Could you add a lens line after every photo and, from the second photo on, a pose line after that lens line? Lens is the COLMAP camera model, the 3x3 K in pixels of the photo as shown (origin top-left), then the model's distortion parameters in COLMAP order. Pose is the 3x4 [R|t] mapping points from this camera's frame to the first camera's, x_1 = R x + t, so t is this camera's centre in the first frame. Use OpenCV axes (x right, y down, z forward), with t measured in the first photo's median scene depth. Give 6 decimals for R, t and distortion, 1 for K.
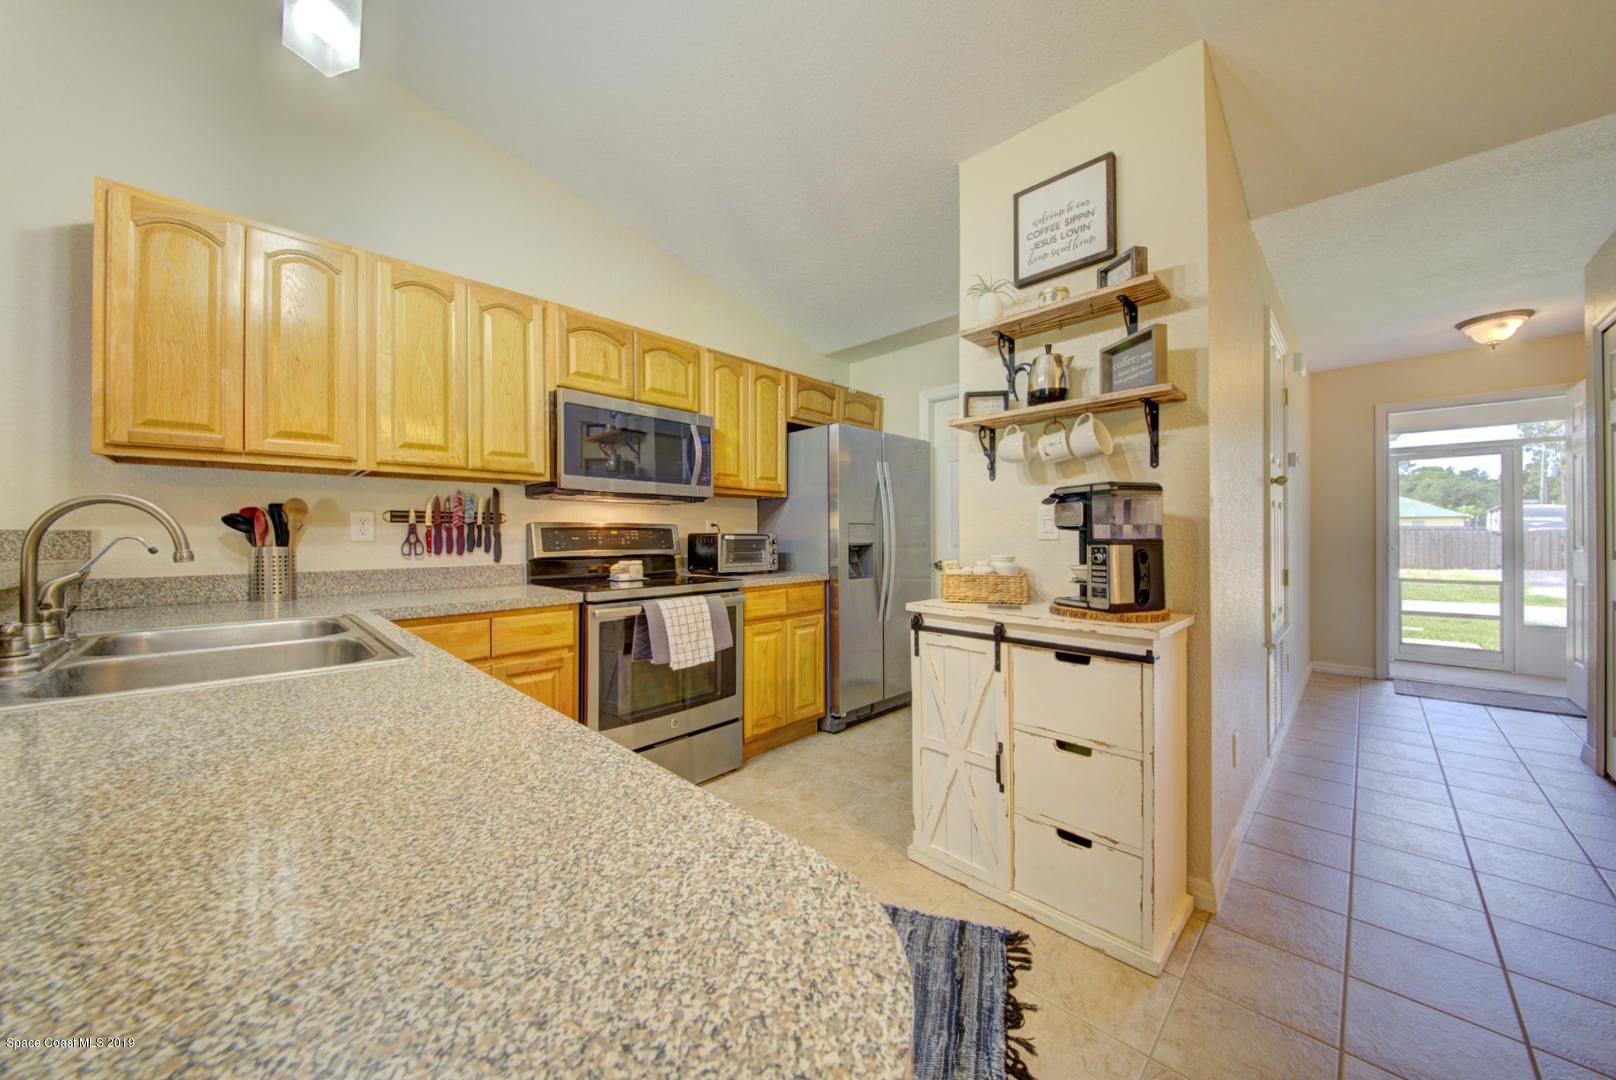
lens RADIAL K [[557.9, 0, 809.9], [0, 557.9, 536.4], [0, 0, 1]] dist [0.021513, -0.013464]
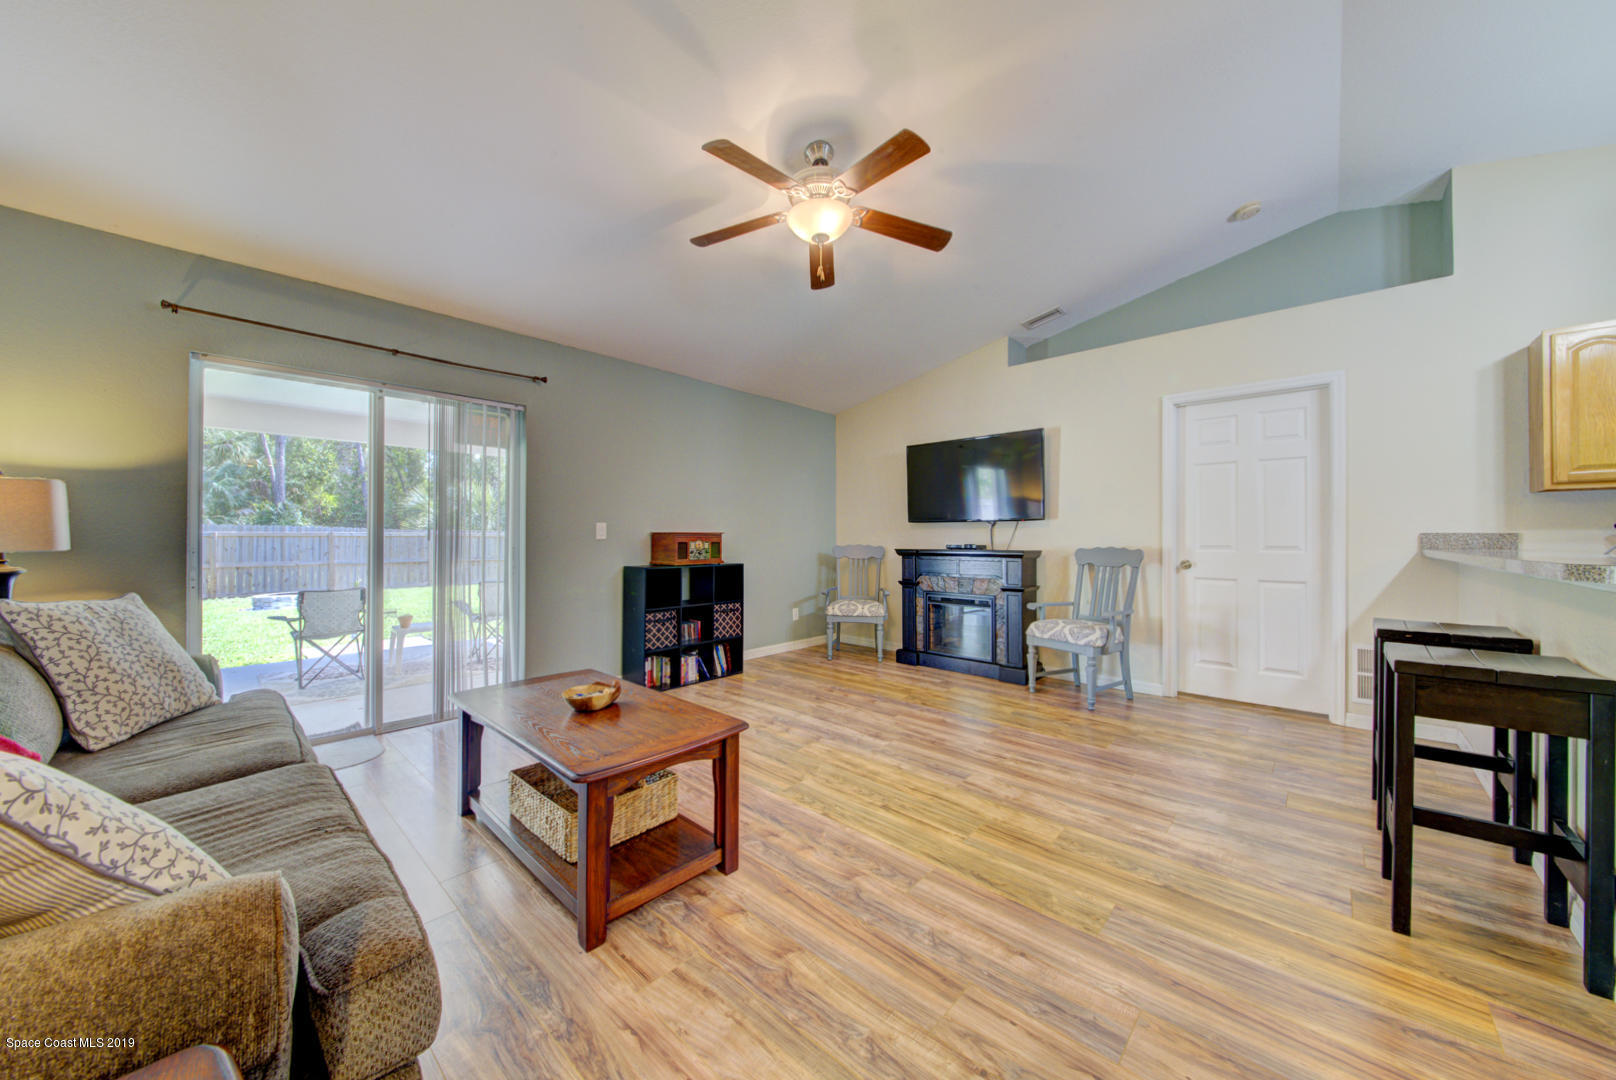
lens RADIAL K [[557.9, 0, 809.9], [0, 557.9, 536.4], [0, 0, 1]] dist [0.021513, -0.013464]
pose [[0.036762, 0.003034, -0.999319, 0.250061], [-0.003368, 0.999990, 0.002912, 0.001164], [0.999318, 0.003259, 0.036772, -0.938557]]
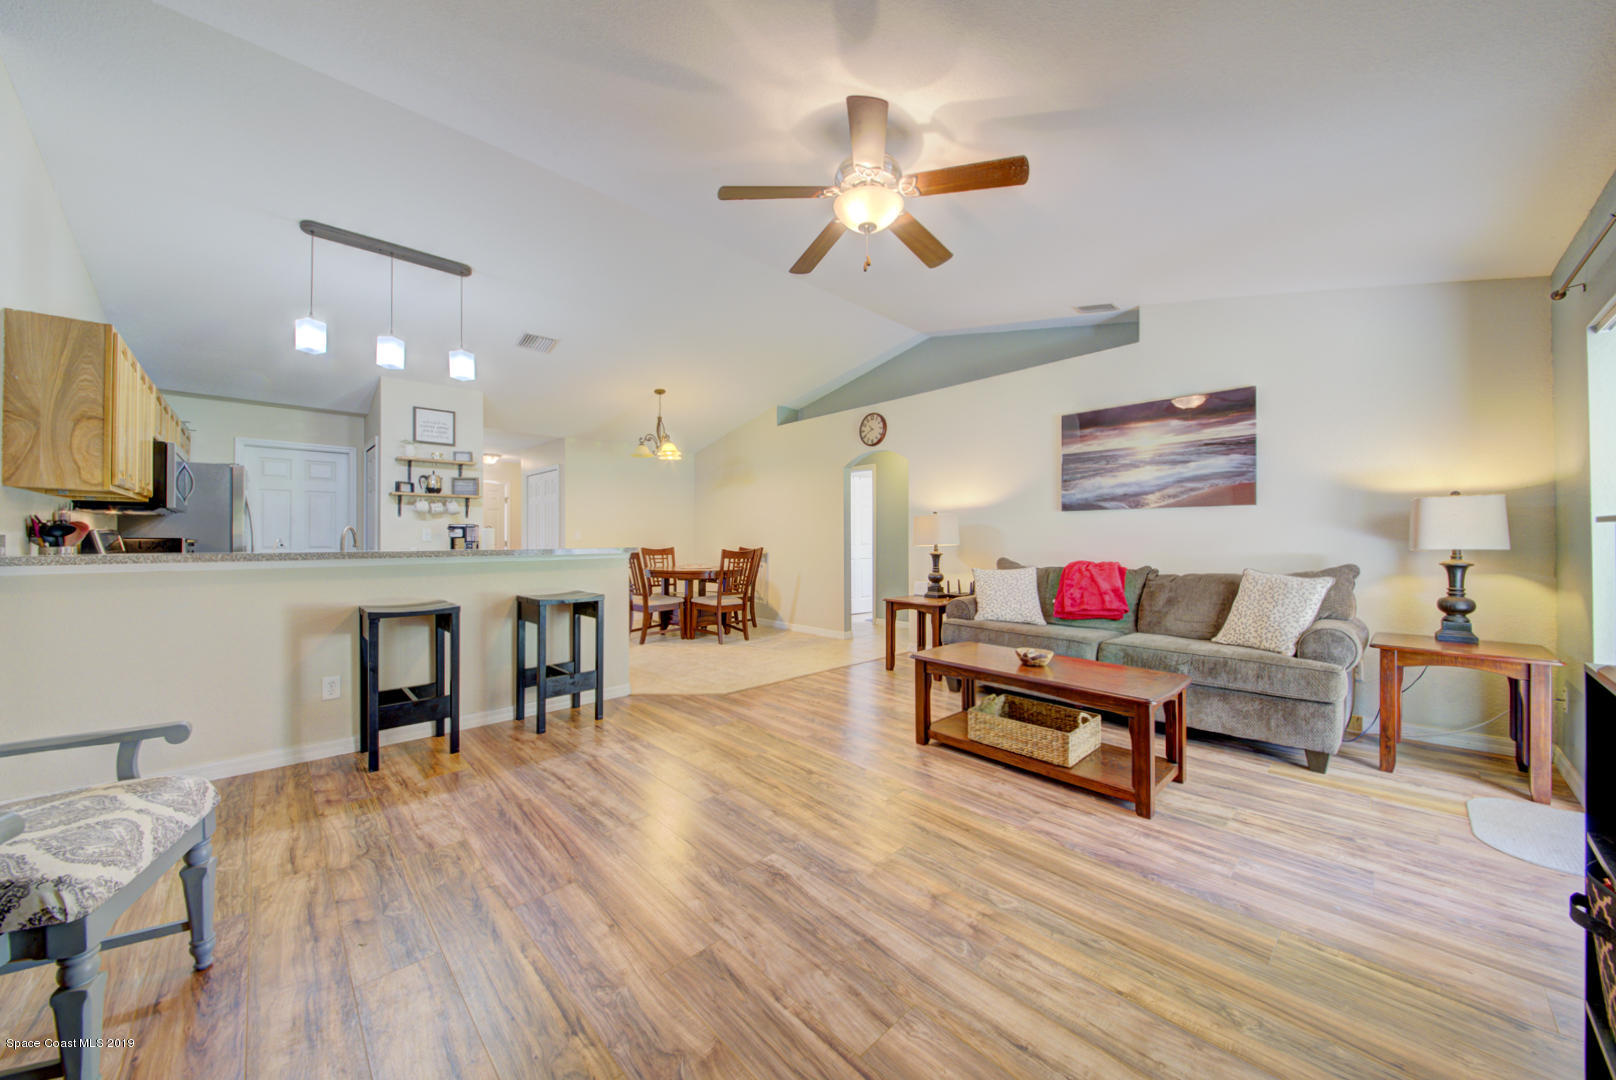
lens RADIAL K [[566.8, 0, 811.9], [0, 566.8, 534.5], [0, 0, 1]] dist [0.021593, -0.010713]
pose [[0.020852, 0.011245, 0.999719, -2.007668], [0.002458, 0.999933, -0.011298, 0.007076], [-0.999780, 0.002693, 0.020823, -0.789738]]
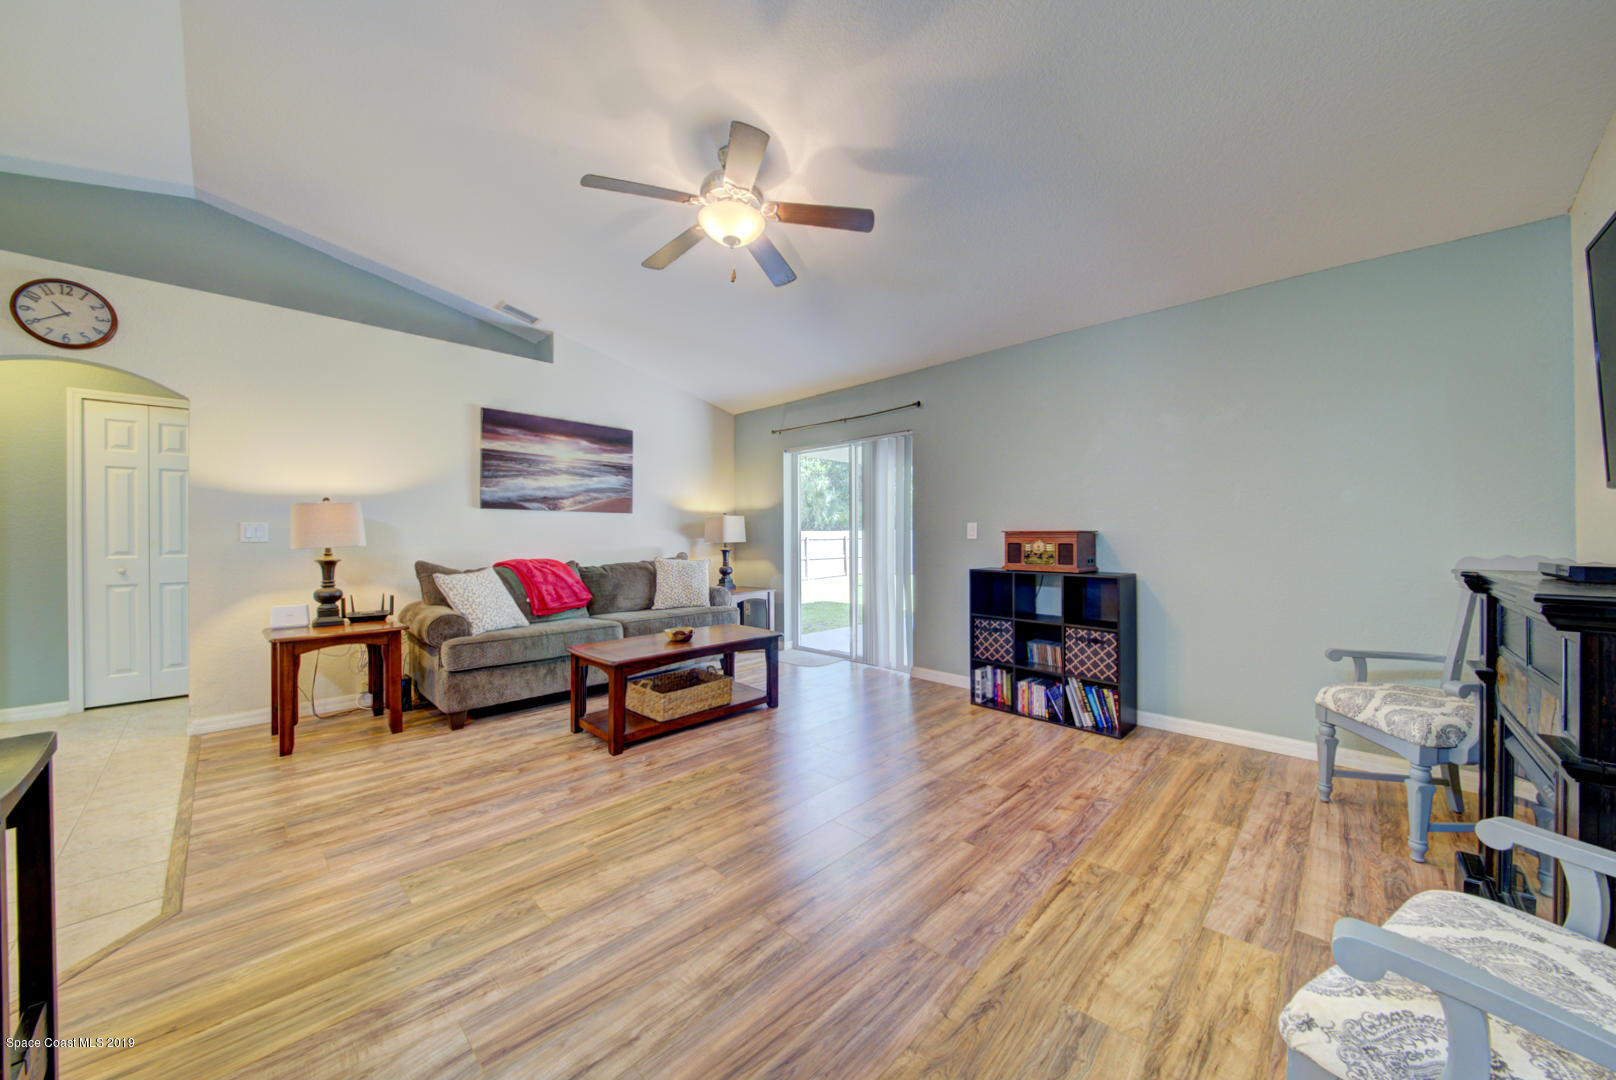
lens RADIAL K [[562.6, 0, 807.0], [0, 562.6, 535.7], [0, 0, 1]] dist [0.048116, -0.023671]
pose [[-0.999931, 0.006461, -0.009861, -1.034324], [0.006453, 0.999979, 0.000869, 0.000575], [0.009866, 0.000805, -0.999951, 0.298900]]
